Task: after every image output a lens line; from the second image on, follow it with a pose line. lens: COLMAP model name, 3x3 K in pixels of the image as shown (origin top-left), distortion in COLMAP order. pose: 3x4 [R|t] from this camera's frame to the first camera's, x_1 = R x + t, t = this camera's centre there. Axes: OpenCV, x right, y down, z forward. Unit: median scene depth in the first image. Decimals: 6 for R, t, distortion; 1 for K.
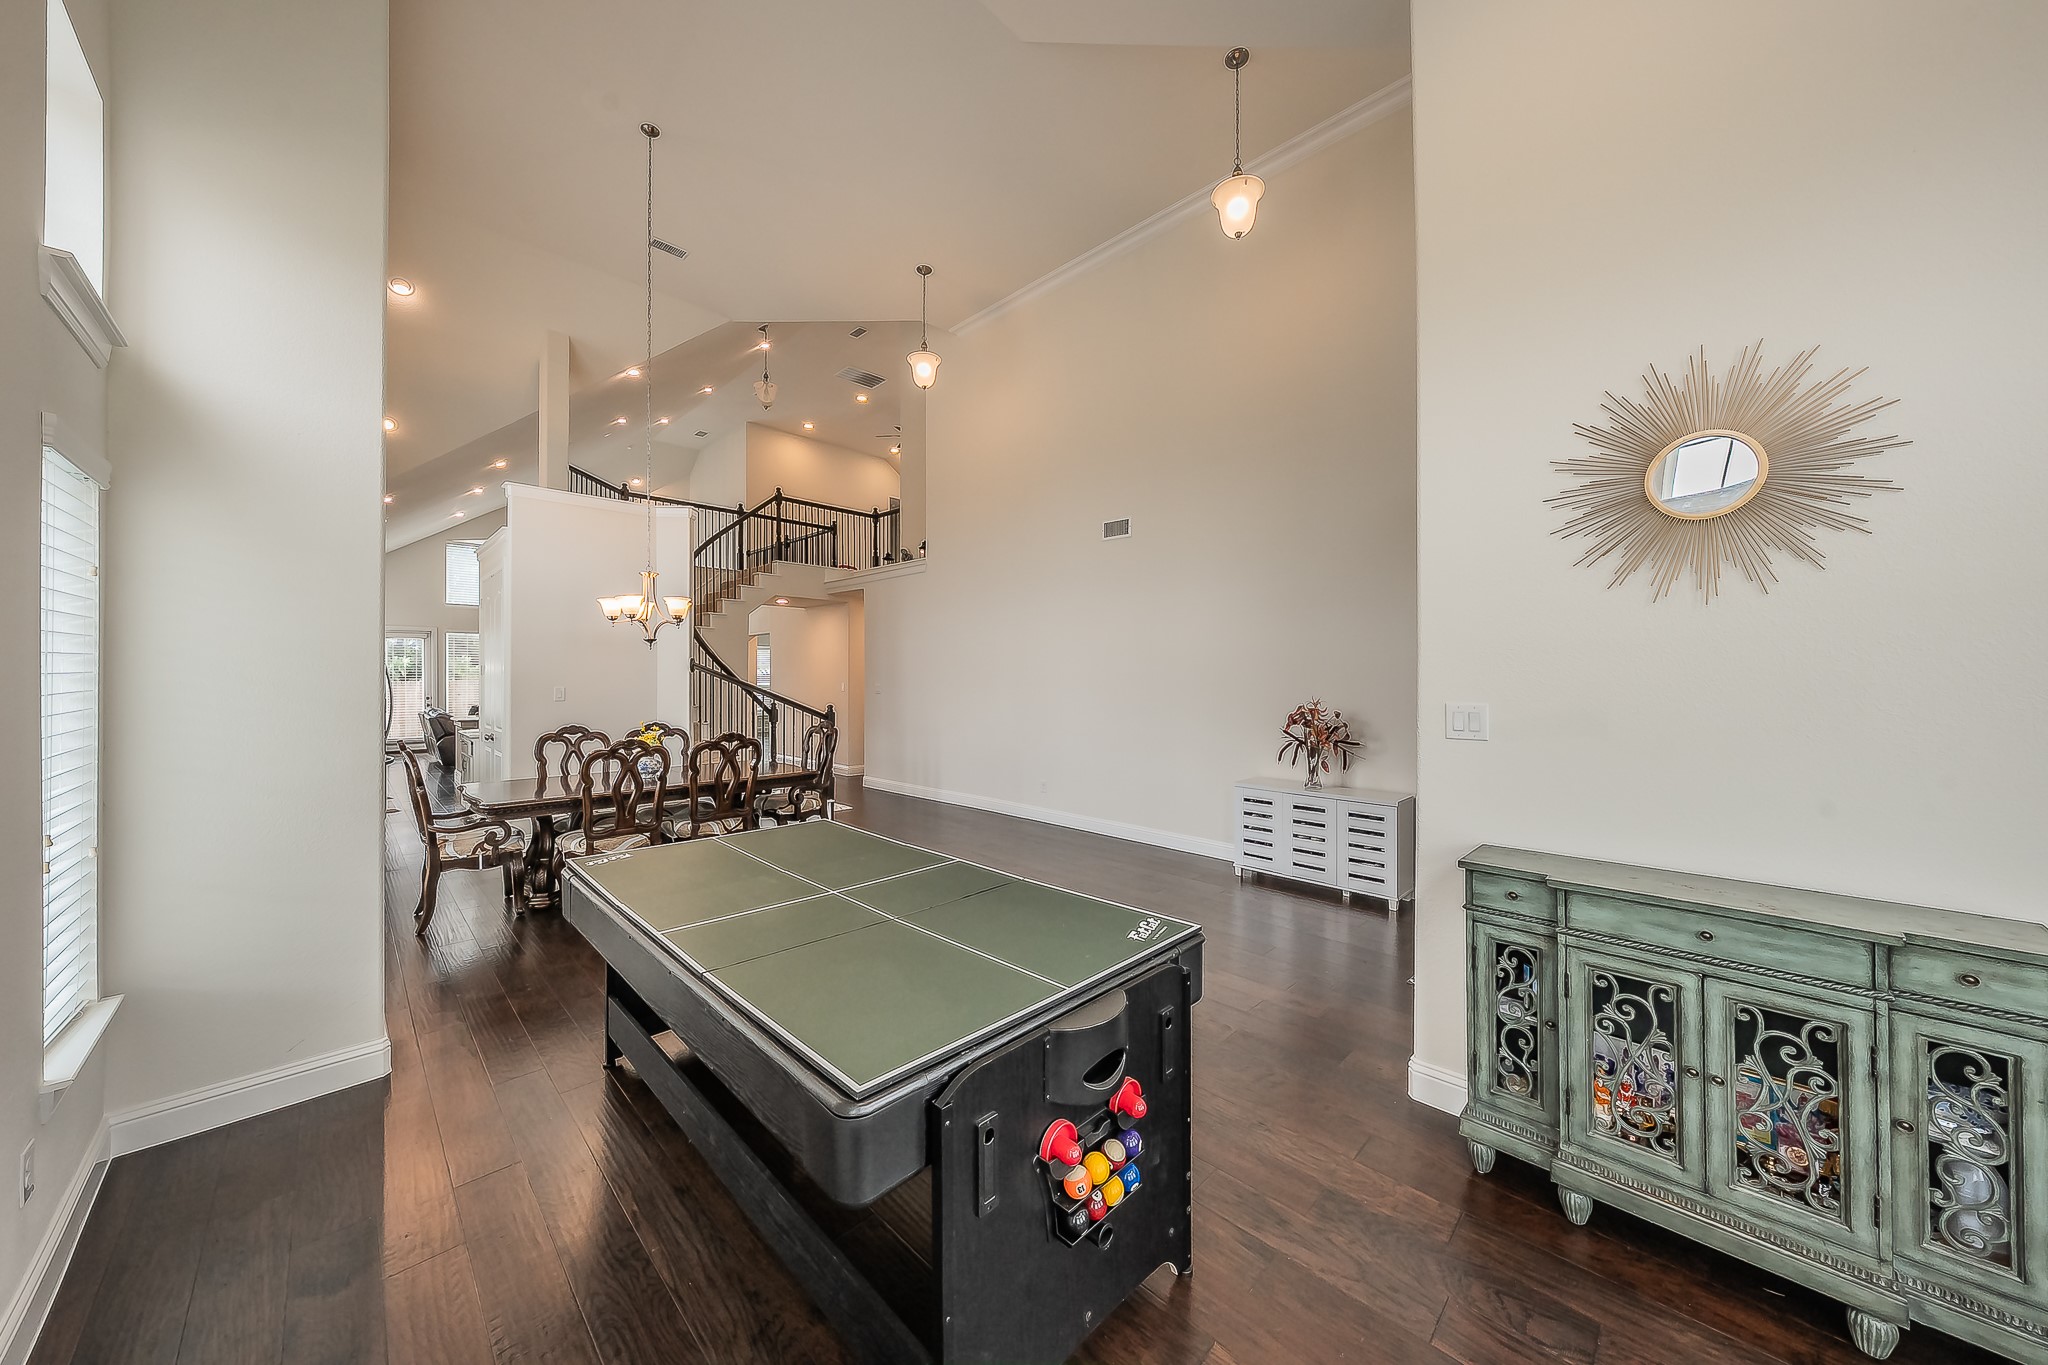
lens RADIAL K [[697.7, 0, 1018.5], [0, 697.7, 677.7], [0, 0, 1]] dist [-0.002095, 0.000220]
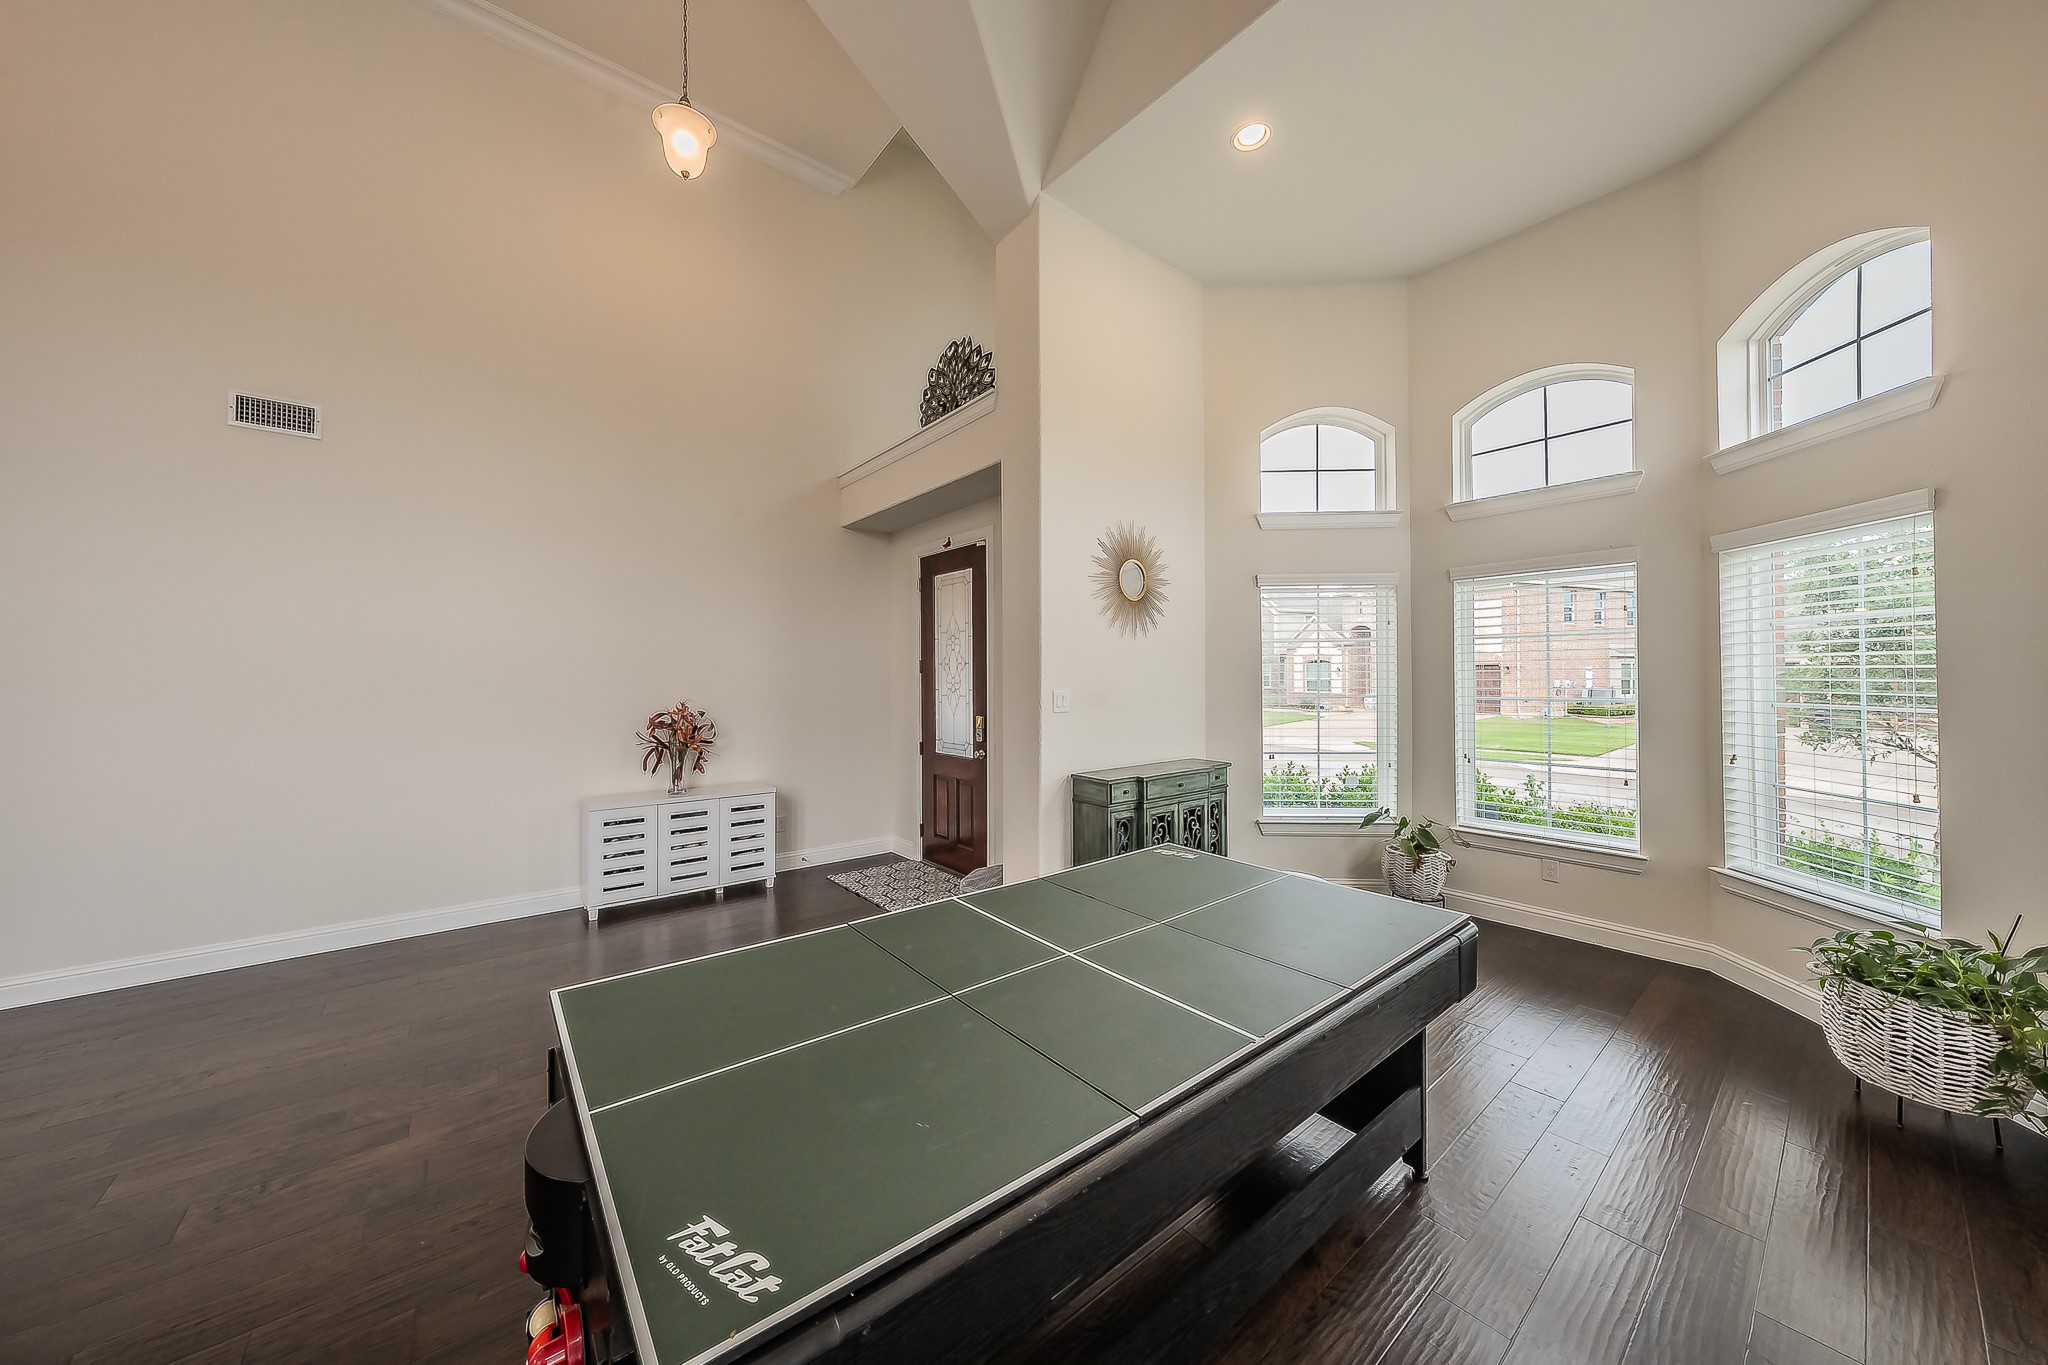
lens RADIAL K [[697.7, 0, 1020.4], [0, 697.7, 674.0], [0, 0, 1]] dist [-0.002095, 0.000220]
pose [[0.095818, 0.003644, 0.995392, -1.018082], [0.005010, 0.999979, -0.004143, 0.005976], [-0.995386, 0.005384, 0.095798, 0.968452]]
